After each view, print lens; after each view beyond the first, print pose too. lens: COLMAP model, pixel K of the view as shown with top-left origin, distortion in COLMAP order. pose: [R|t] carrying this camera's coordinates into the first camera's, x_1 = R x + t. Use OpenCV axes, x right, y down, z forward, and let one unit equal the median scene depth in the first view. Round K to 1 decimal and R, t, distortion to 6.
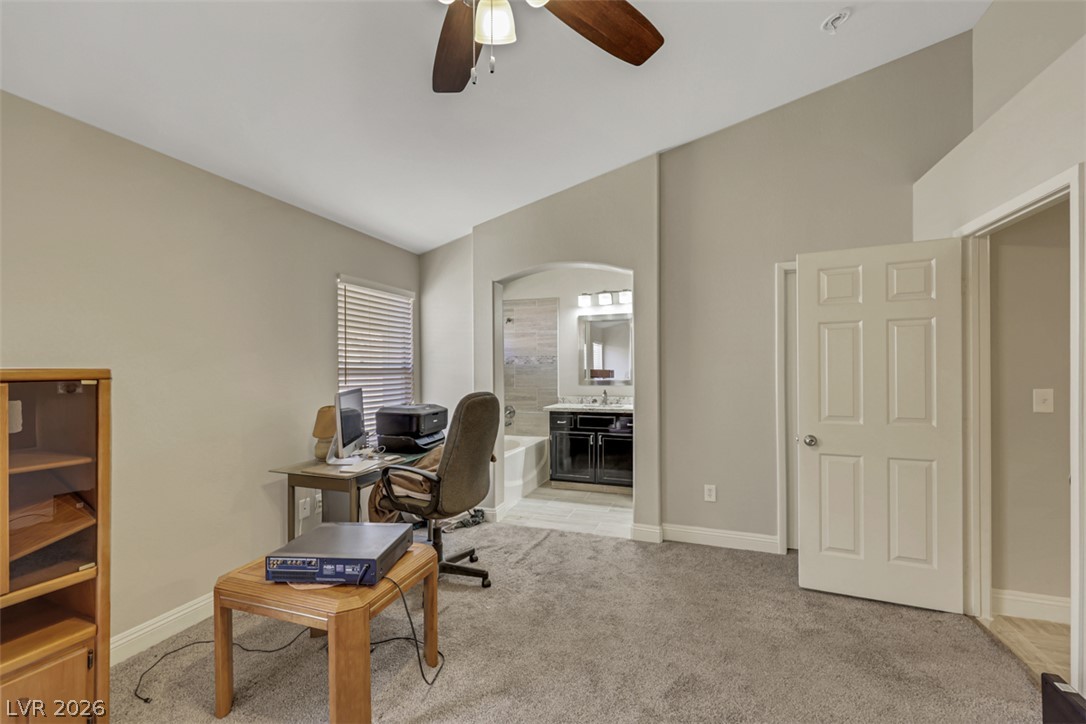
lens RADIAL K [[449.3, 0, 553.1], [0, 449.3, 367.2], [0, 0, 1]] dist [-0.000789, 0.000258]
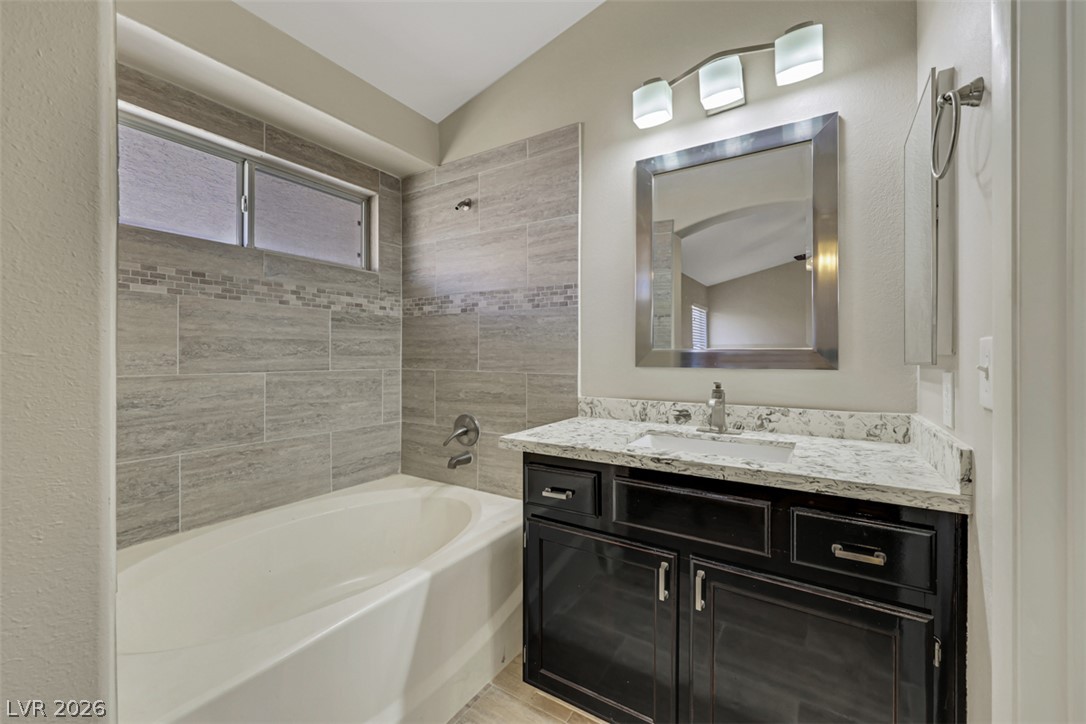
lens RADIAL K [[449.3, 0, 549.5], [0, 449.3, 355.8], [0, 0, 1]] dist [-0.000789, 0.000258]
pose [[0.974329, 0.007039, -0.225018, 0.070862], [-0.004004, 0.999895, 0.013938, 0.027828], [0.225092, -0.012680, 0.974255, 0.663378]]
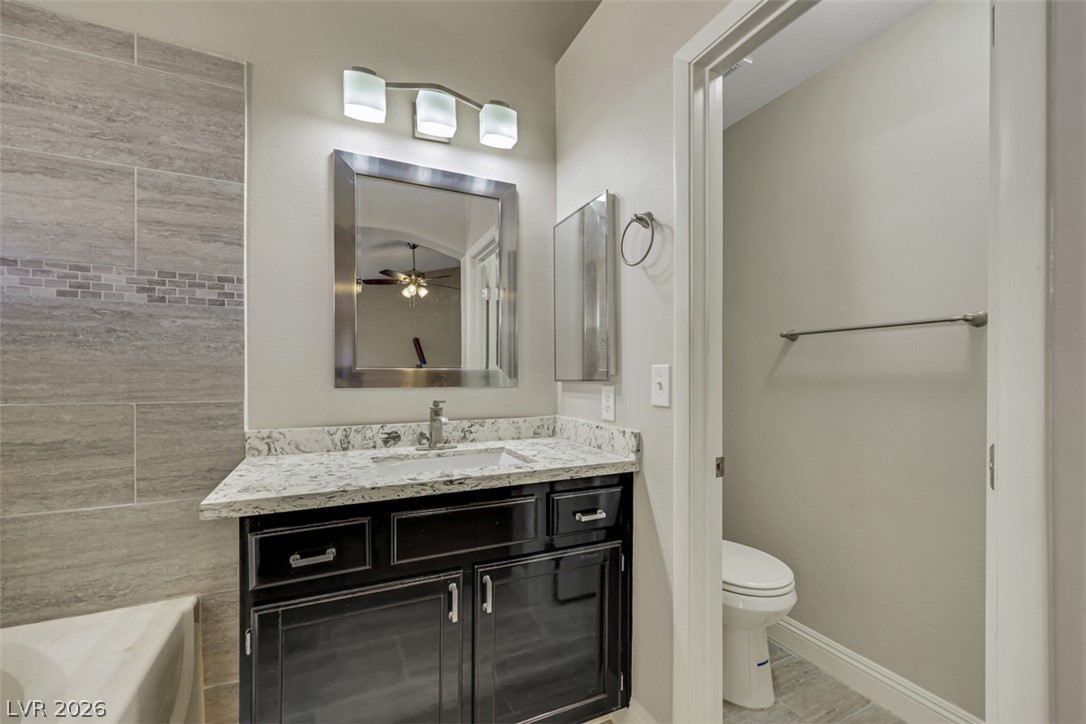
lens RADIAL K [[449.3, 0, 534.6], [0, 449.3, 375.7], [0, 0, 1]] dist [-0.000789, 0.000258]
pose [[0.709318, 0.003860, 0.704878, -0.056375], [-0.012406, 0.999898, 0.007009, 0.028713], [-0.704779, -0.013716, 0.709294, 0.710367]]
